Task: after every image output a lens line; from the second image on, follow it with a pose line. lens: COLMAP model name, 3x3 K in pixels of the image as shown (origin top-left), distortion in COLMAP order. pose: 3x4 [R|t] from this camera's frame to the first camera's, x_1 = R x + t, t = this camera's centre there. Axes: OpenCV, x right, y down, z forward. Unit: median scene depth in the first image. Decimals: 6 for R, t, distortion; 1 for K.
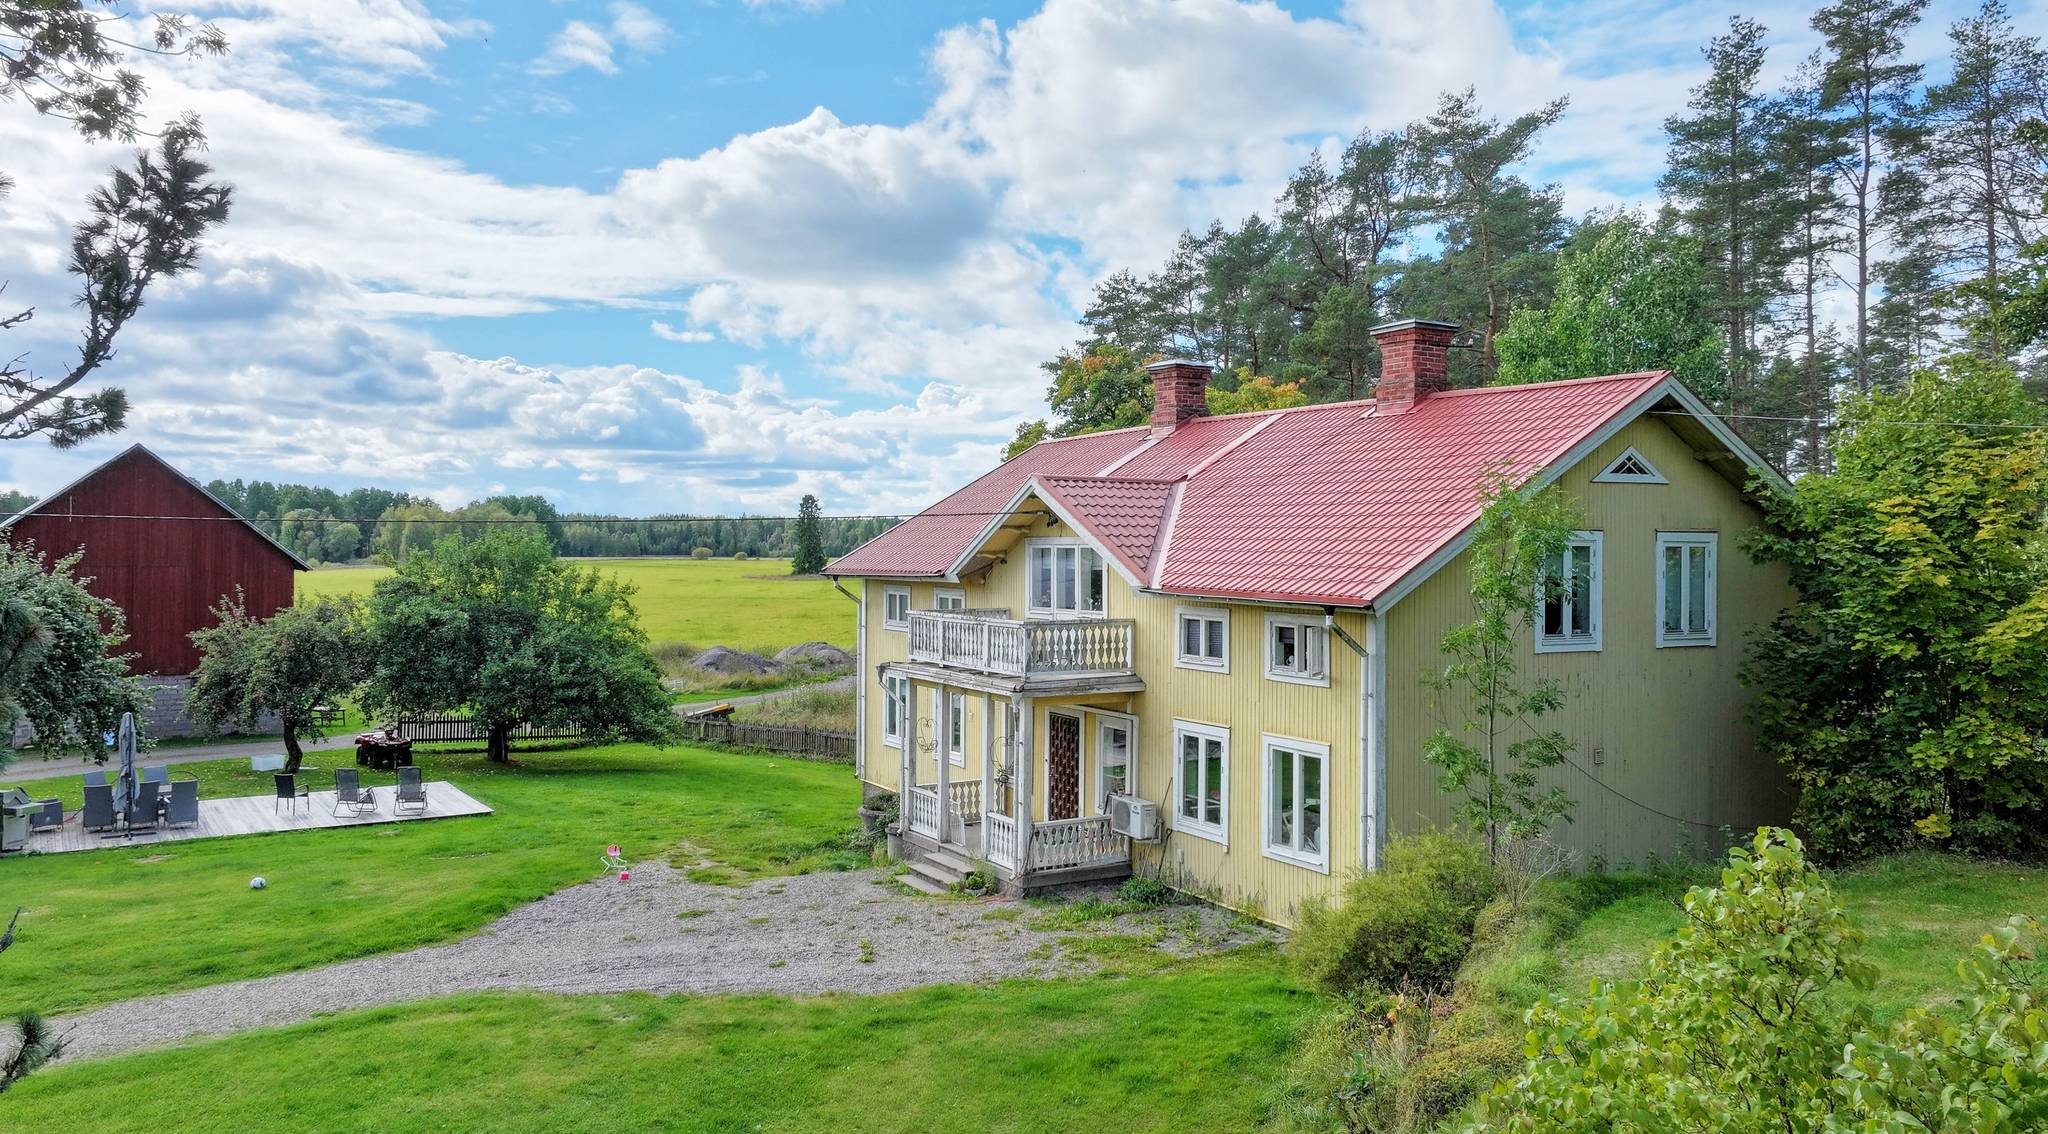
lens RADIAL K [[1410.4, 0, 1018.5], [0, 1410.4, 539.0], [0, 0, 1]] dist [0.004147, 0.026527]
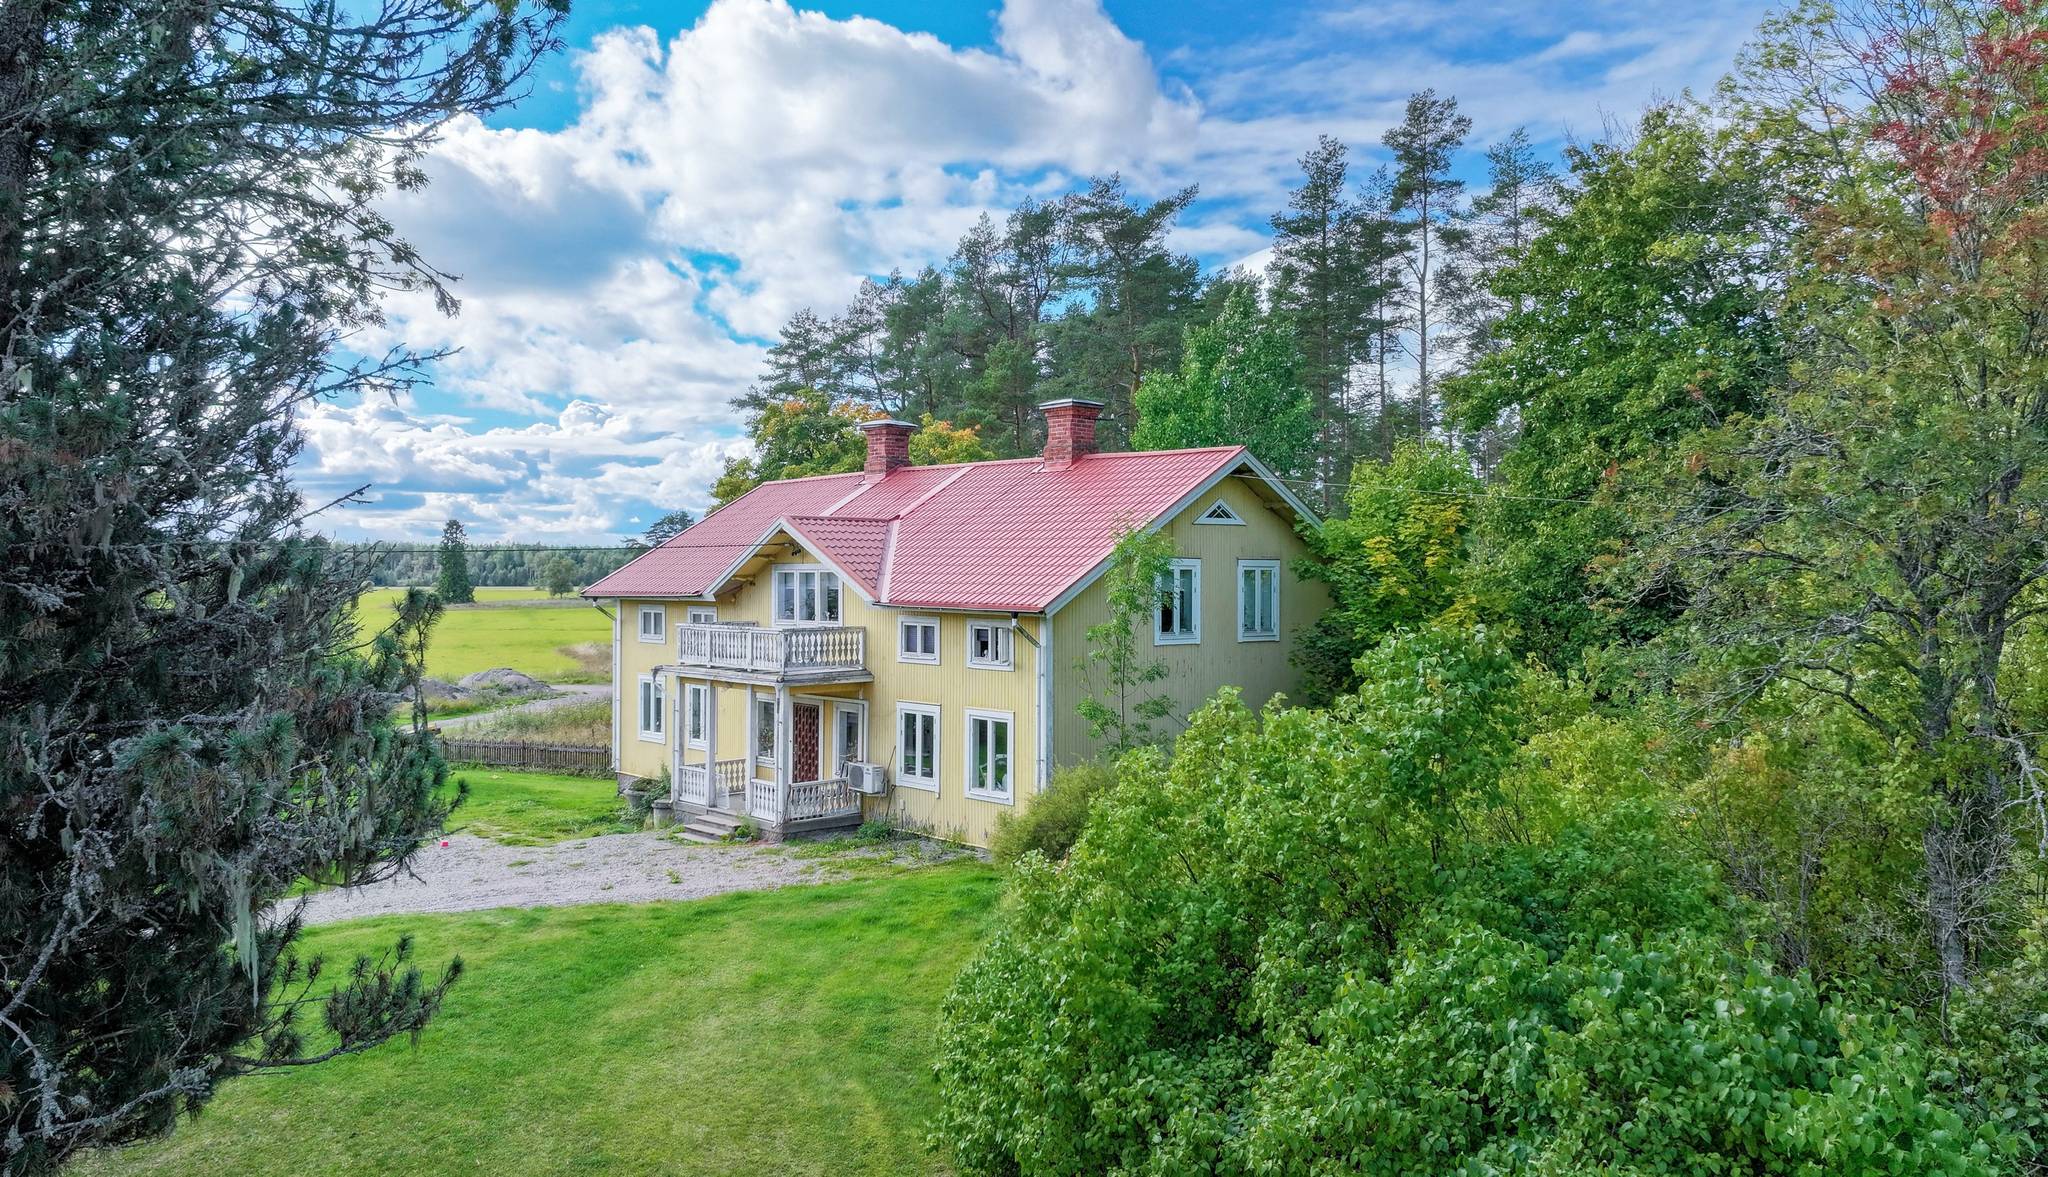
lens RADIAL K [[1656.6, 0, 1024.0], [0, 1656.6, 588.5], [0, 0, 1]] dist [0.000512, -0.000107]
pose [[0.970006, -0.004426, 0.243040, -0.134296], [0.001258, 0.999912, 0.013190, 0.001504], [-0.243077, -0.012489, 0.969927, -0.473253]]
